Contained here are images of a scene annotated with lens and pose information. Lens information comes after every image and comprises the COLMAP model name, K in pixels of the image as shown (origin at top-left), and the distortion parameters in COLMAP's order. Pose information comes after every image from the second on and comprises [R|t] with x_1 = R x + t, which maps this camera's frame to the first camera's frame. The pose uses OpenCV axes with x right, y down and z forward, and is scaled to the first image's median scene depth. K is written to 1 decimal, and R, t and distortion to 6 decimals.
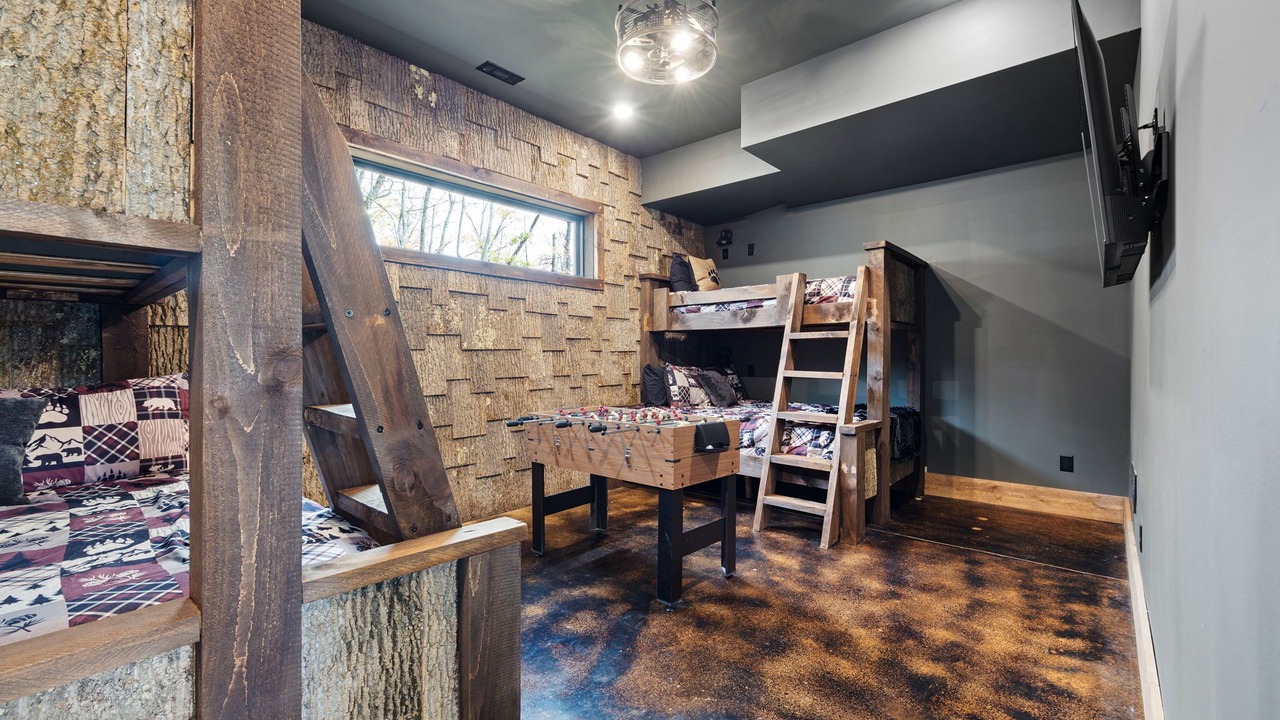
lens RADIAL K [[518.5, 0, 639.0], [0, 518.5, 357.7], [0, 0, 1]] dist [-0.002183, -0.000389]
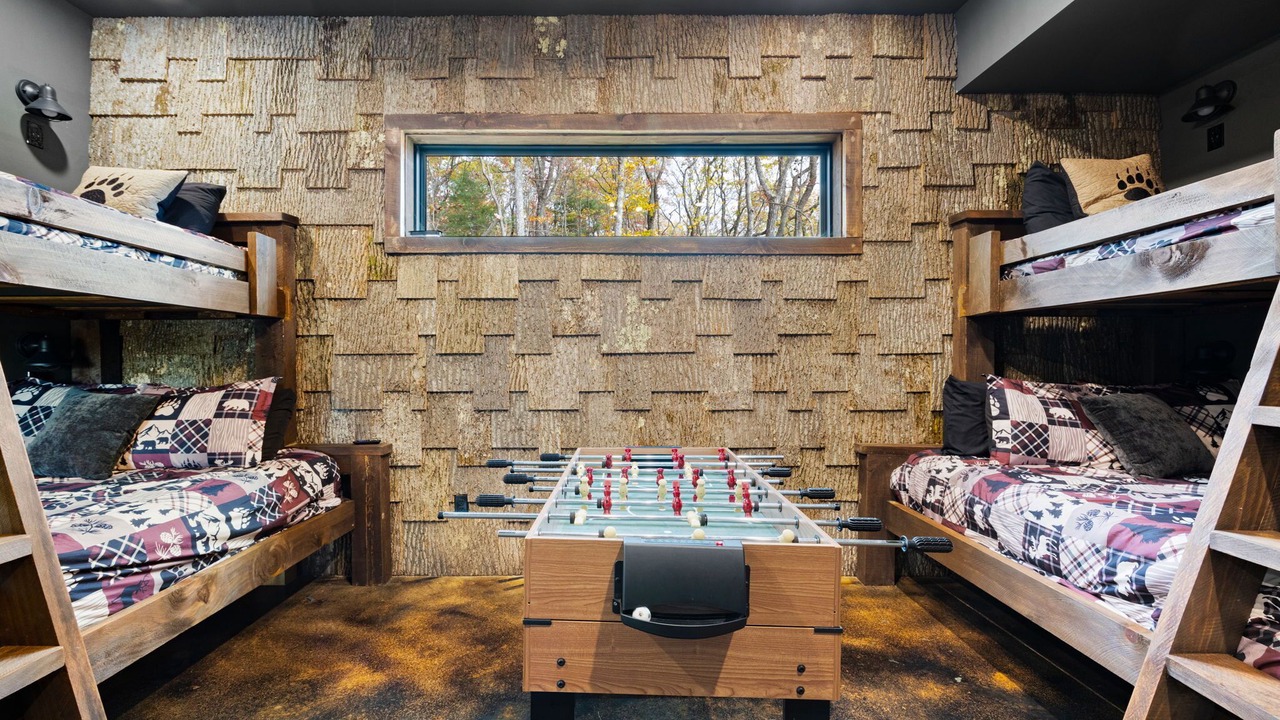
lens RADIAL K [[518.5, 0, 635.2], [0, 518.5, 363.6], [0, 0, 1]] dist [-0.002183, -0.000389]
pose [[0.660333, 0.001872, -0.750971, 0.232384], [-0.002089, 0.999998, 0.000655, -0.000909], [0.750970, 0.001136, 0.660335, 0.433208]]
